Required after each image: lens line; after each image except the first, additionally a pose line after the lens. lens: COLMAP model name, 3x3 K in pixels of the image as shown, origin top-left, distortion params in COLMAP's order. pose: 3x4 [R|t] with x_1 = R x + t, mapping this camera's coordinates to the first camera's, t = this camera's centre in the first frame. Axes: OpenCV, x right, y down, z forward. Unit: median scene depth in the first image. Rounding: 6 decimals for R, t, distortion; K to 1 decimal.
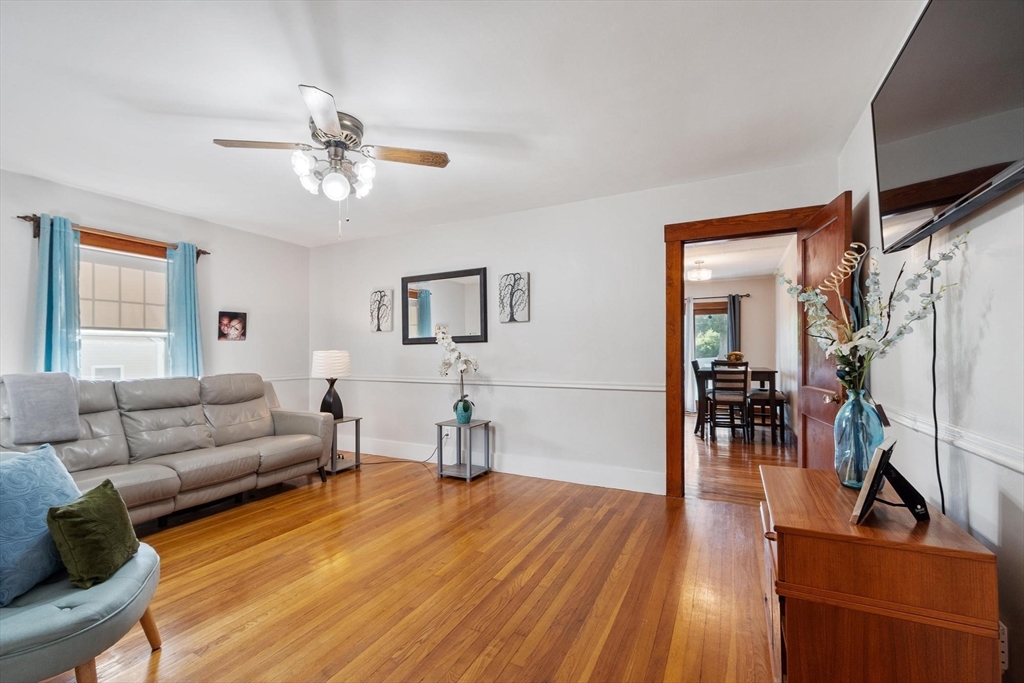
lens RADIAL K [[466.1, 0, 508.1], [0, 466.1, 349.8], [0, 0, 1]] dist [0.005374, -0.001967]
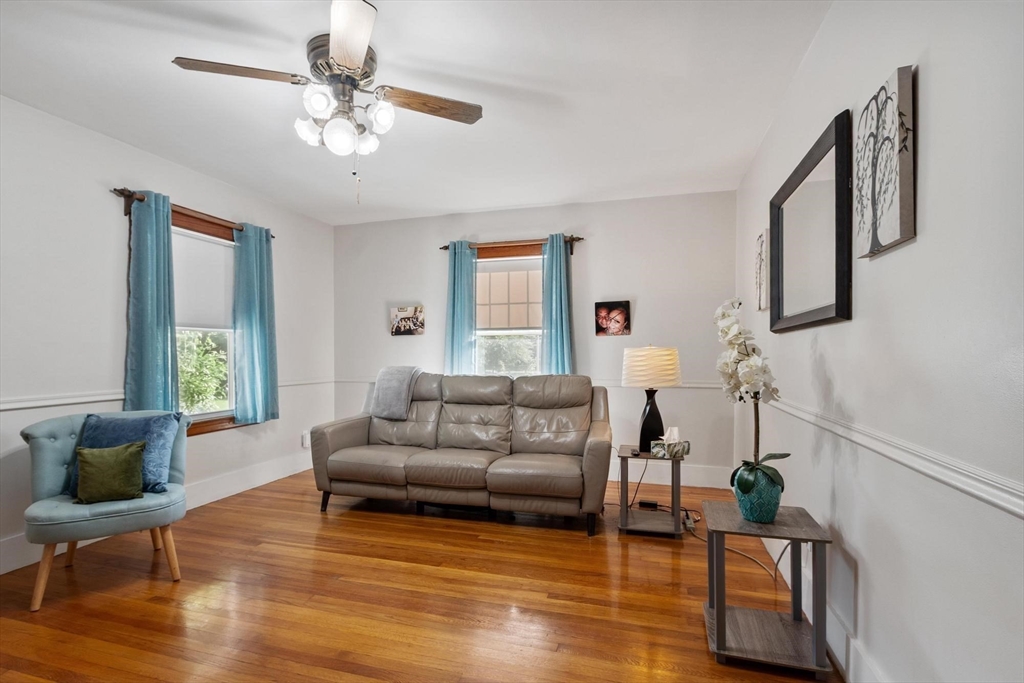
lens RADIAL K [[521.5, 0, 487.4], [0, 521.5, 356.5], [0, 0, 1]] dist [0.005934, 0.001975]
pose [[0.136136, 0.009445, -0.990645, 0.349682], [0.009319, 0.999898, 0.010814, 0.006282], [0.990646, -0.010704, 0.136034, 0.740820]]
